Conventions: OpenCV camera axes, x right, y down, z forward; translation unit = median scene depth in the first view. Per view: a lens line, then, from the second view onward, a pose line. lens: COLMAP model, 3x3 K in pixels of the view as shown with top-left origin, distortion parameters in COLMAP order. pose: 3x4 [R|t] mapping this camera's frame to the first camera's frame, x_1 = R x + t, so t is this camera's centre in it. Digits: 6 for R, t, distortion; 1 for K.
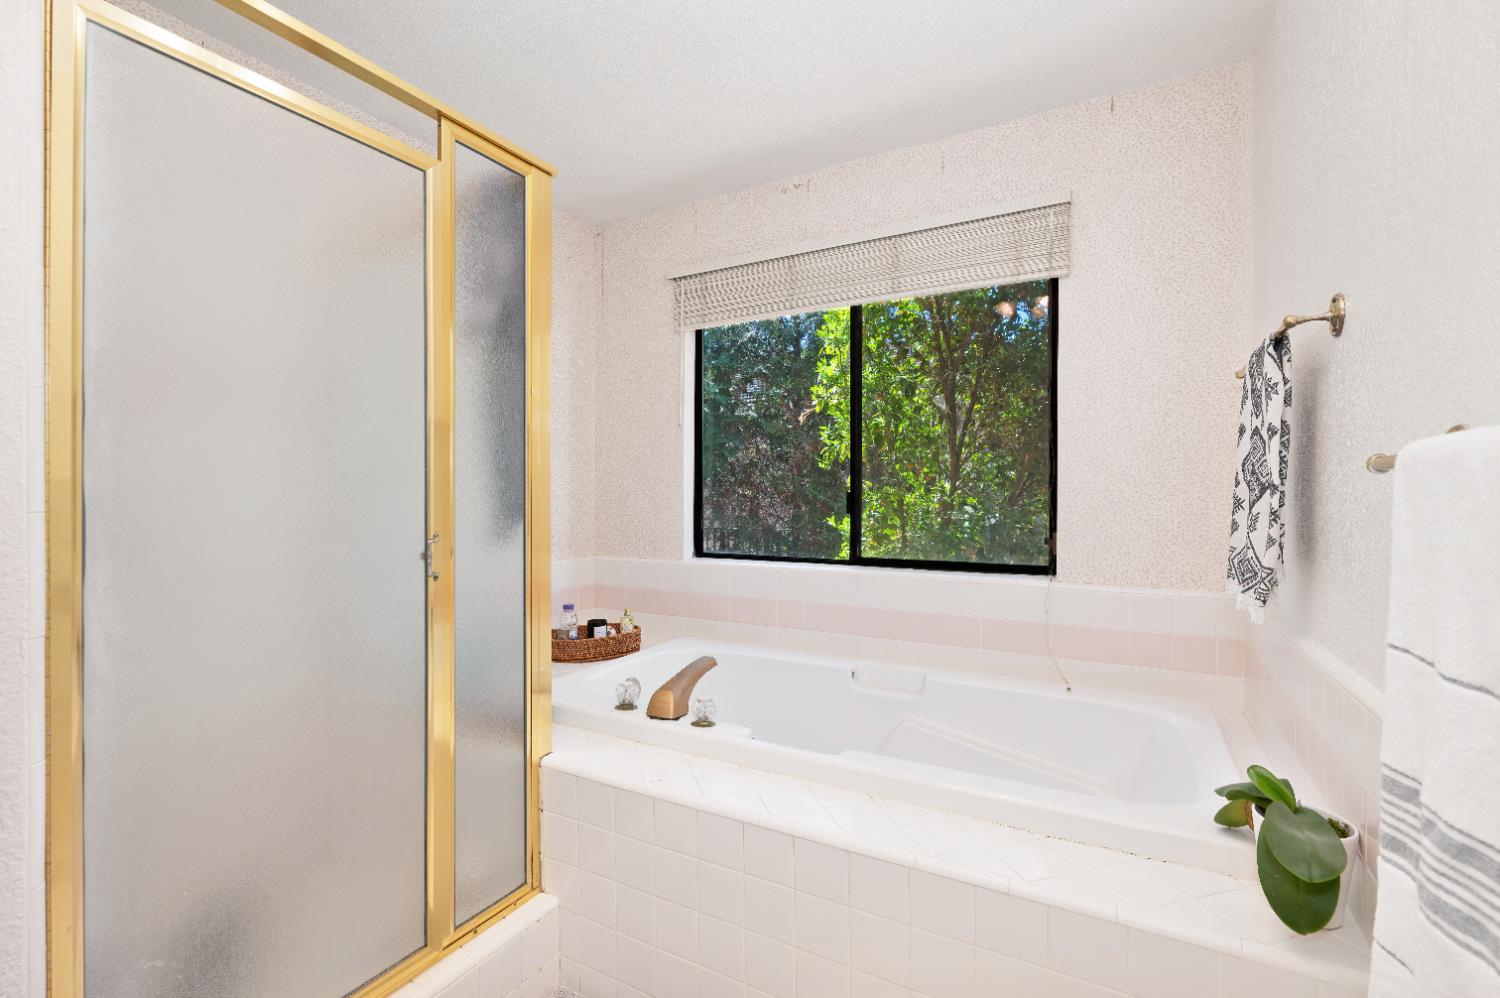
lens RADIAL K [[679.8, 0, 751.5], [0, 679.8, 490.7], [0, 0, 1]] dist [-0.017103, 0.000061]
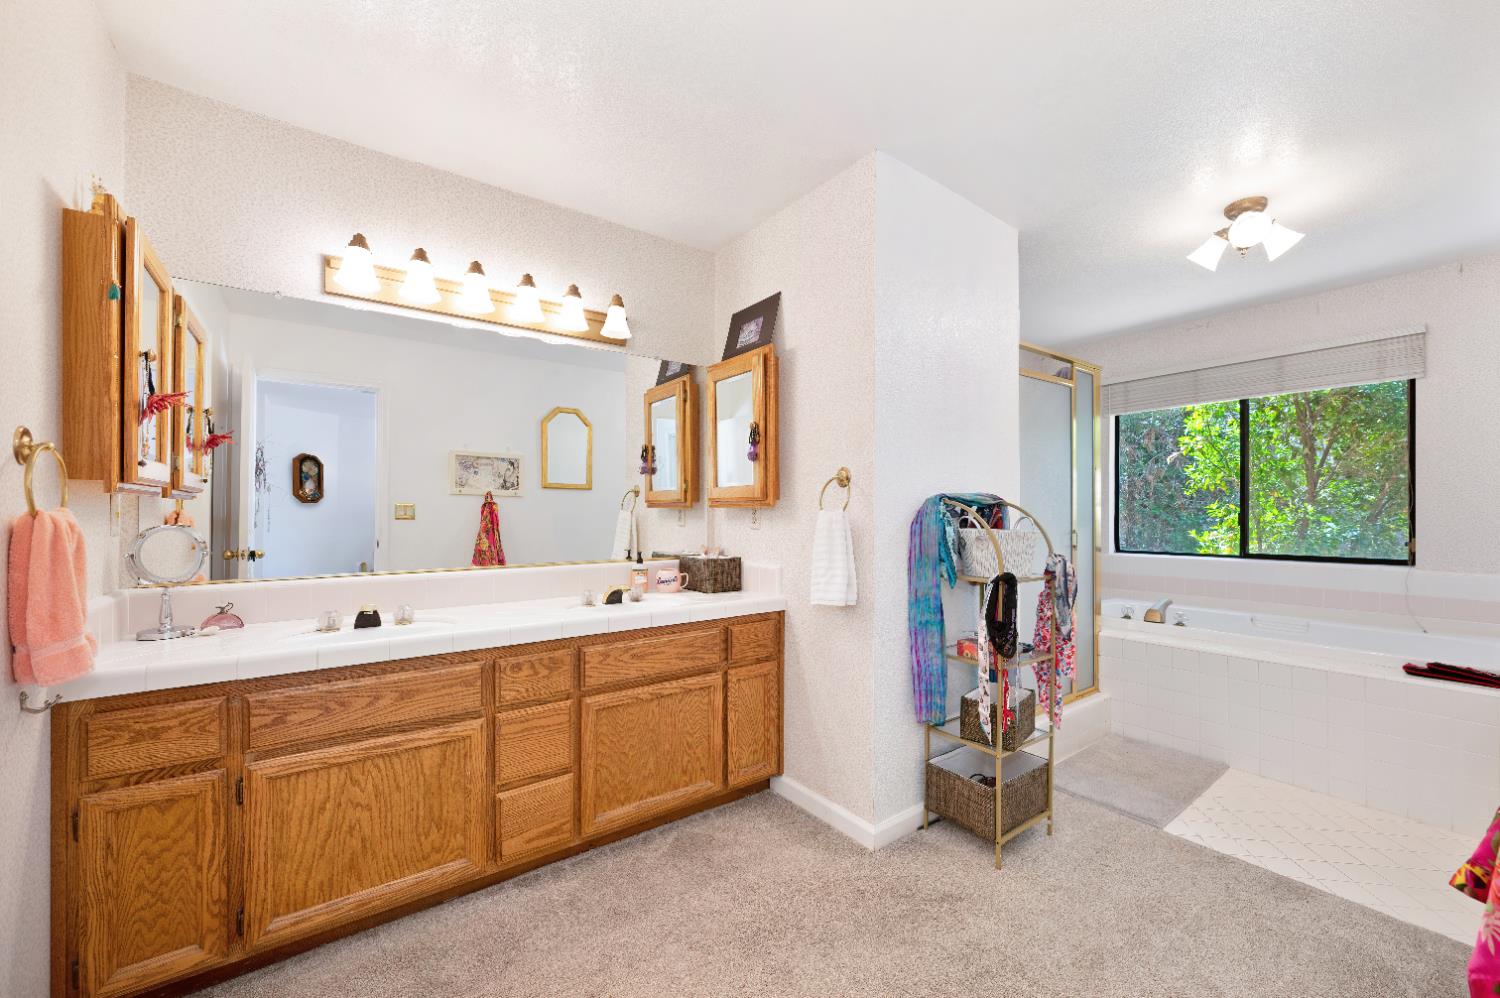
lens RADIAL K [[597.4, 0, 750.0], [0, 597.4, 499.0], [0, 0, 1]] dist [0.001212, 0.000175]
pose [[0.909323, -0.005870, -0.416050, -0.238831], [-0.000653, 0.999879, -0.015534, -0.005787], [0.416091, 0.014397, 0.909209, -0.575768]]
